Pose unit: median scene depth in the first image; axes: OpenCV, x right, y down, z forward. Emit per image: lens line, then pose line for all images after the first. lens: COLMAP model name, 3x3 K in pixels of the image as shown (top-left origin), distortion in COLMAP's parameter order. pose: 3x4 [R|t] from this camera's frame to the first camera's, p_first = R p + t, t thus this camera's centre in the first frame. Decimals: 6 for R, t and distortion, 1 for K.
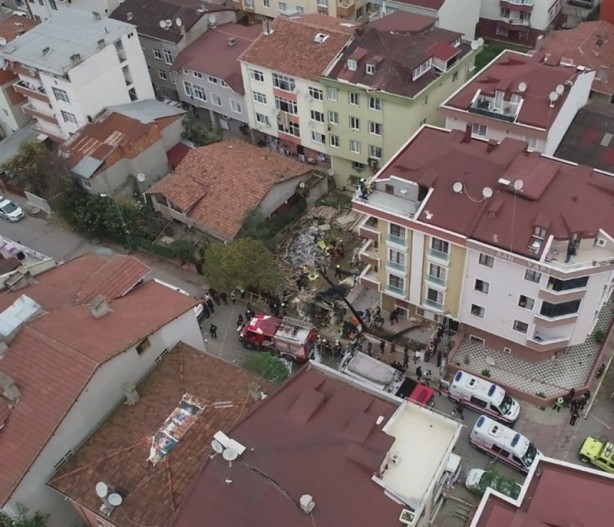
lens RADIAL K [[660.3, 0, 360.7], [0, 660.3, 264.1], [0, 0, 1]] dist [-0.002018, -0.011908]
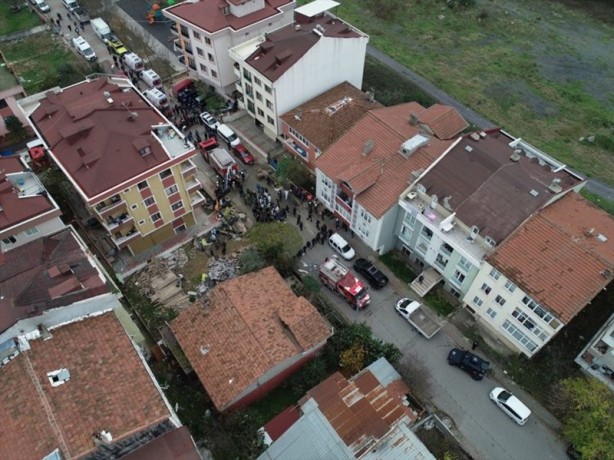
lens RADIAL K [[458.1, 0, 307.0], [0, 458.1, 230.0], [0, 0, 1]] dist [-0.007356, -0.004148]
pose [[-0.926892, -0.293843, 0.233511, -0.490317], [0.270504, -0.091695, 0.958342, -0.940071], [-0.260190, 0.951445, 0.164477, 0.882377]]
